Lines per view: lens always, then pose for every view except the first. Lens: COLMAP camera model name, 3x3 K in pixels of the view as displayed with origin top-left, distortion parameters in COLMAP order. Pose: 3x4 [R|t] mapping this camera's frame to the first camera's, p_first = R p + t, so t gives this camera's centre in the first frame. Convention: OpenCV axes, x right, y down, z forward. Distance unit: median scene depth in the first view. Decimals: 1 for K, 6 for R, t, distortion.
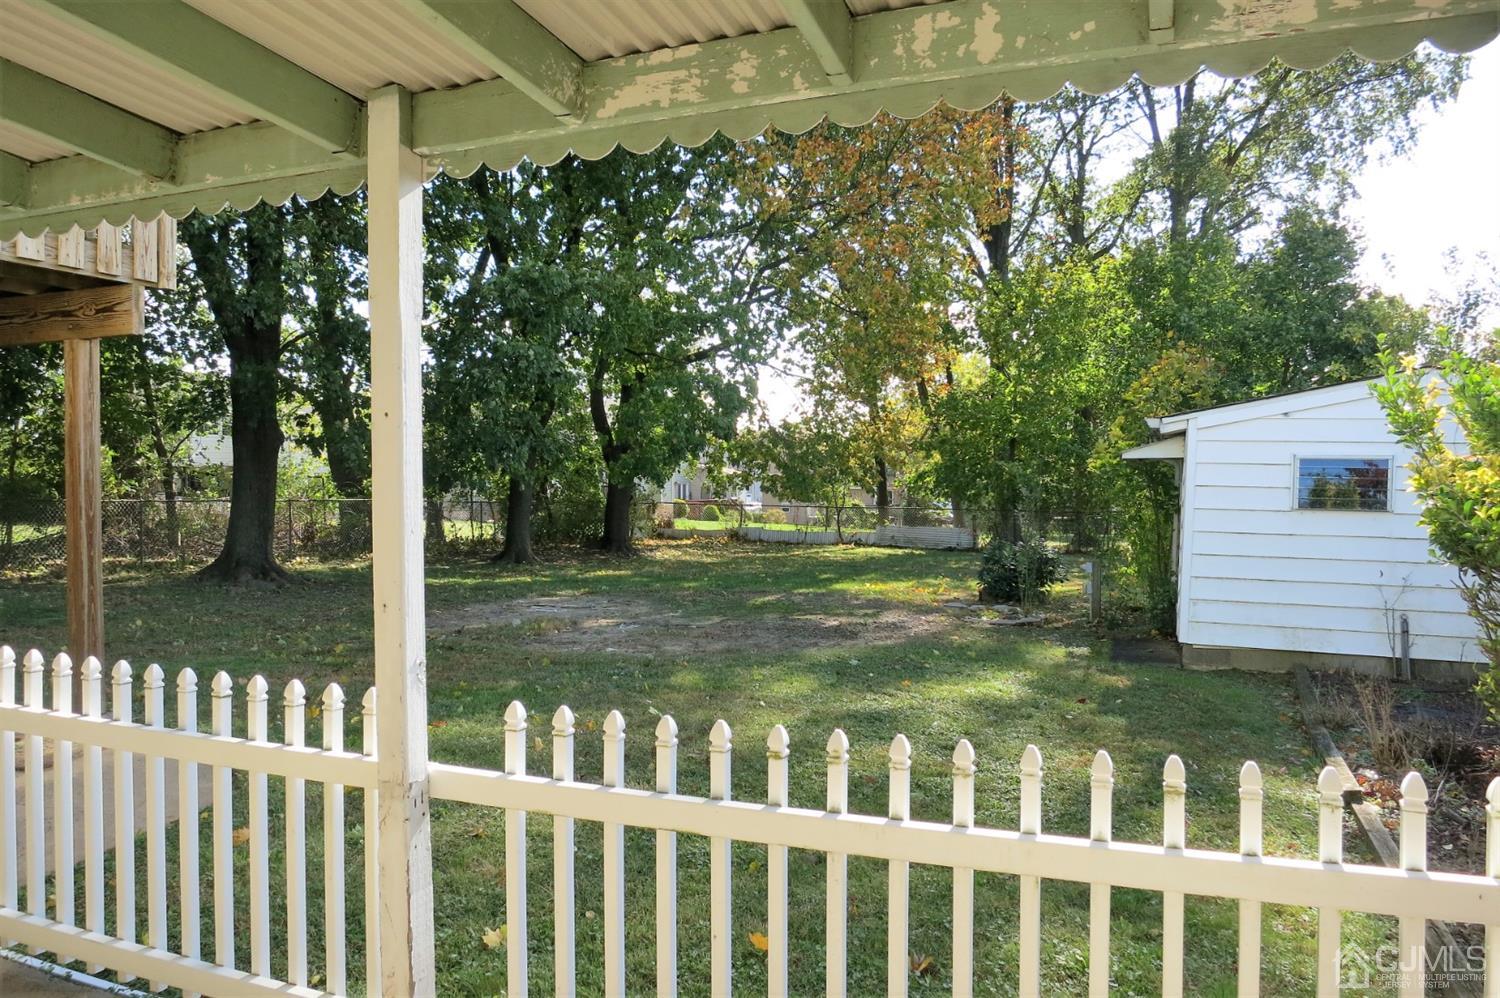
lens RADIAL K [[1073.8, 0, 752.9], [0, 1073.8, 493.5], [0, 0, 1]] dist [-0.053346, 0.008253]
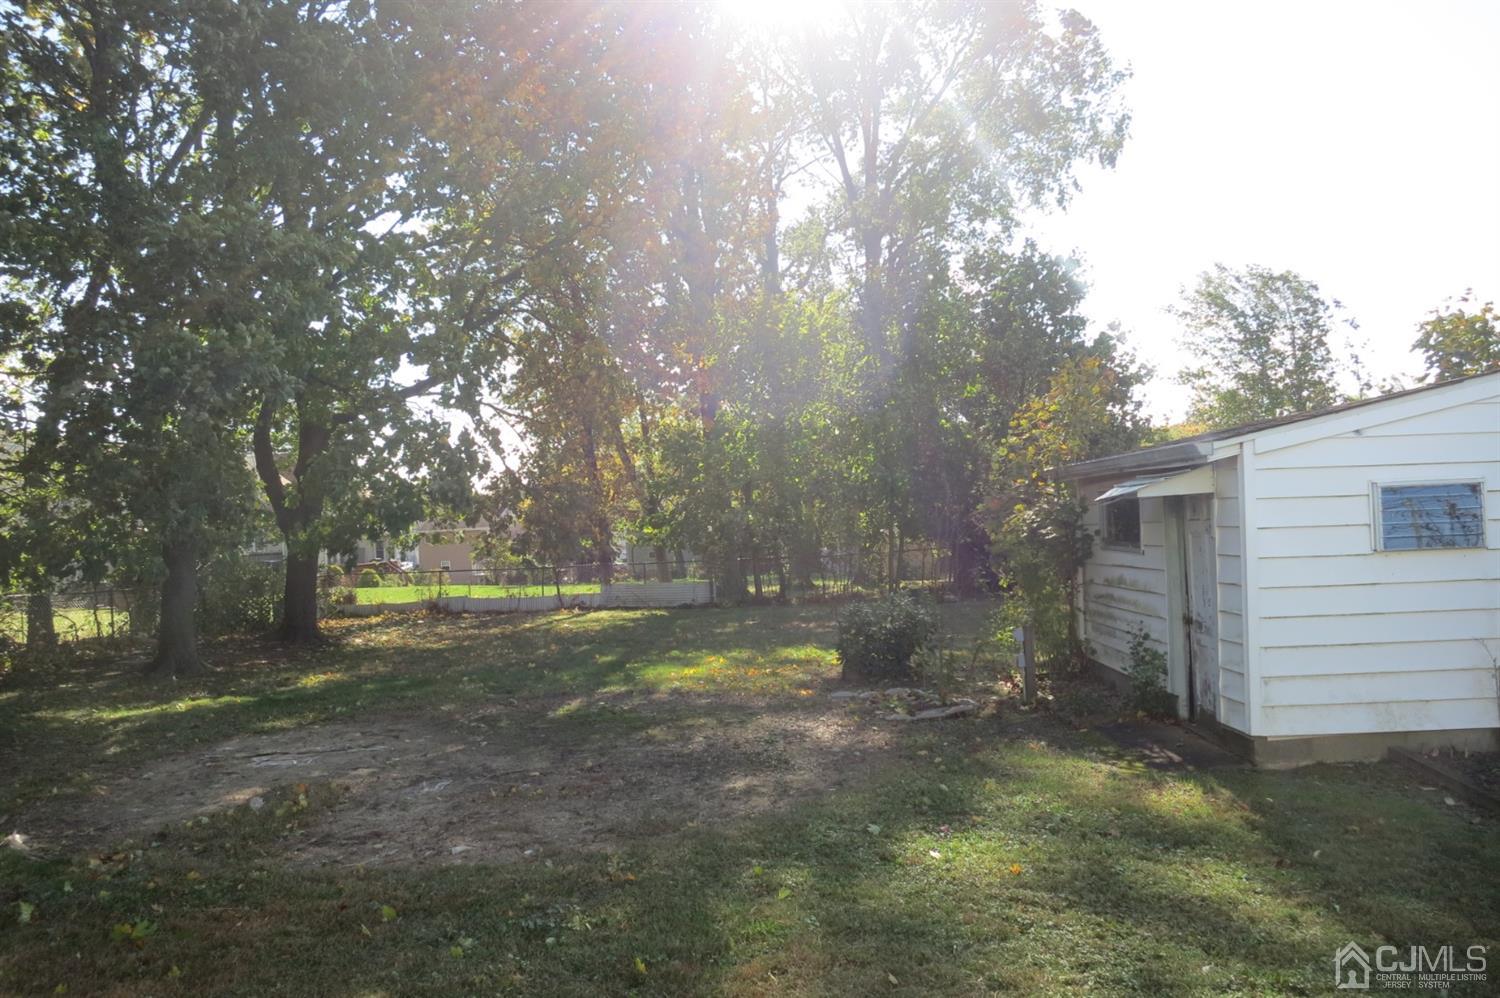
lens RADIAL K [[1073.8, 0, 752.9], [0, 1073.8, 493.5], [0, 0, 1]] dist [-0.053346, 0.008253]
pose [[0.944368, -0.042030, 0.326193, -0.068517], [0.056324, 0.997817, -0.034494, -0.010411], [-0.324031, 0.050947, 0.944674, 0.154303]]
